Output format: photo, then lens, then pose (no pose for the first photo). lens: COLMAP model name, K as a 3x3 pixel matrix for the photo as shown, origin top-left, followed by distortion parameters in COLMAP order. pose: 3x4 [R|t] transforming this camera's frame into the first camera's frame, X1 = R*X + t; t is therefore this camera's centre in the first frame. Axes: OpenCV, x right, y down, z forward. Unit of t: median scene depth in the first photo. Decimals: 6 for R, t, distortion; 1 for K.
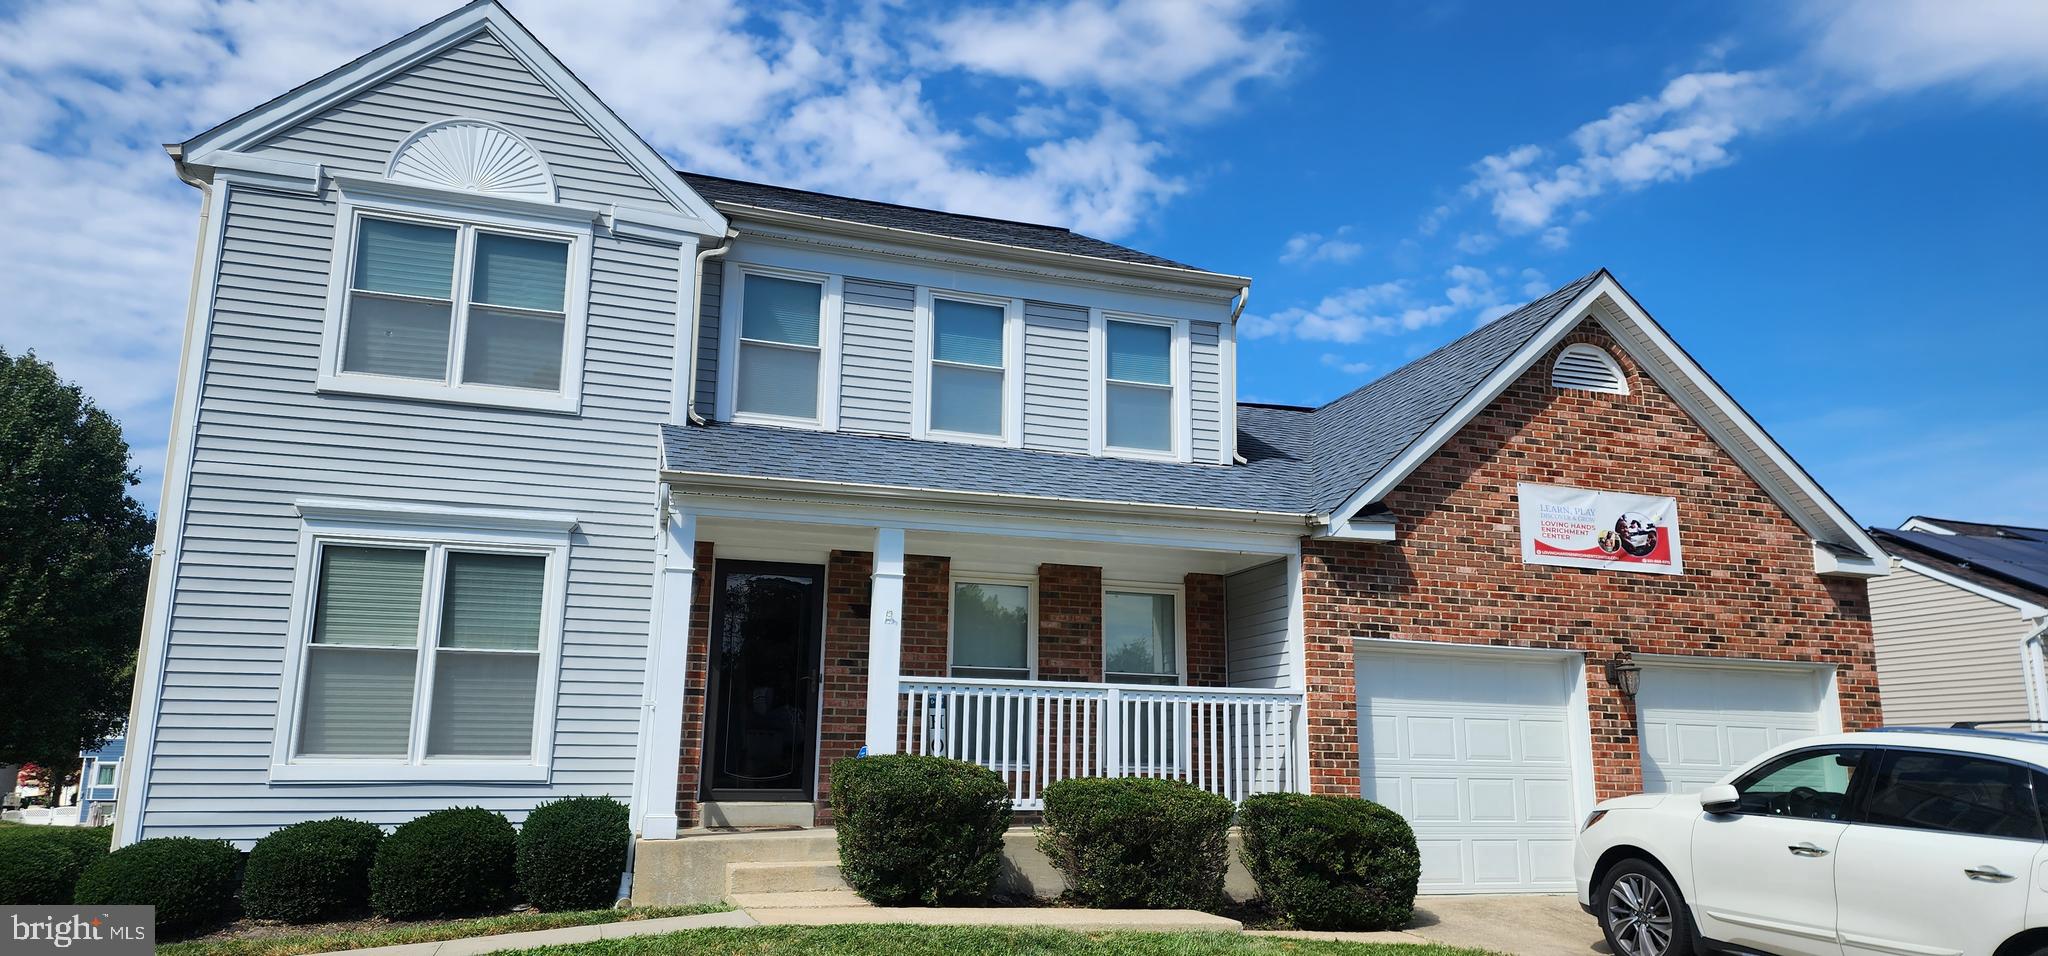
lens RADIAL K [[1255.9, 0, 1008.8], [0, 1255.9, 496.4], [0, 0, 1]] dist [0.046636, 0.000517]
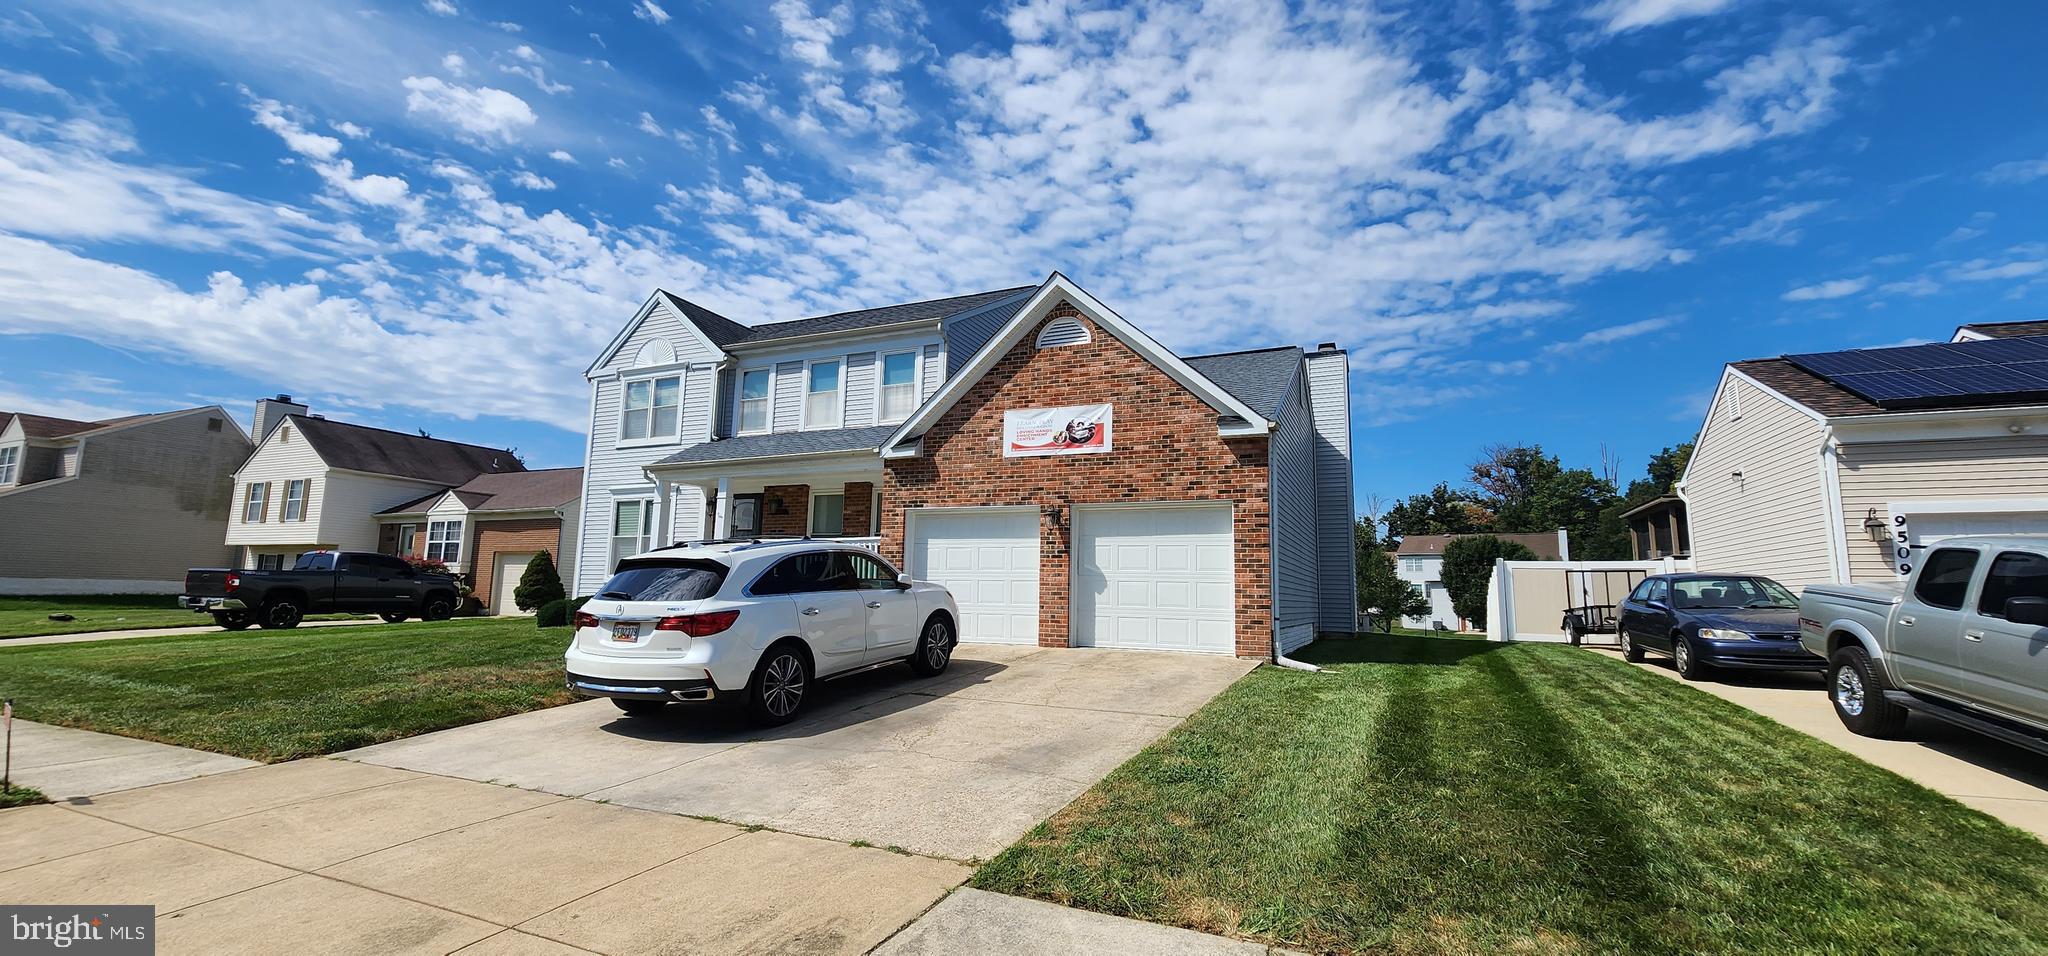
lens RADIAL K [[835.4, 0, 1027.9], [0, 835.4, 494.1], [0, 0, 1]] dist [-0.003633, -0.002256]
pose [[0.750958, -0.081852, -0.655258, 1.116281], [0.126514, 0.991740, 0.021107, 0.078256], [0.648118, -0.098749, 0.755111, 0.147575]]
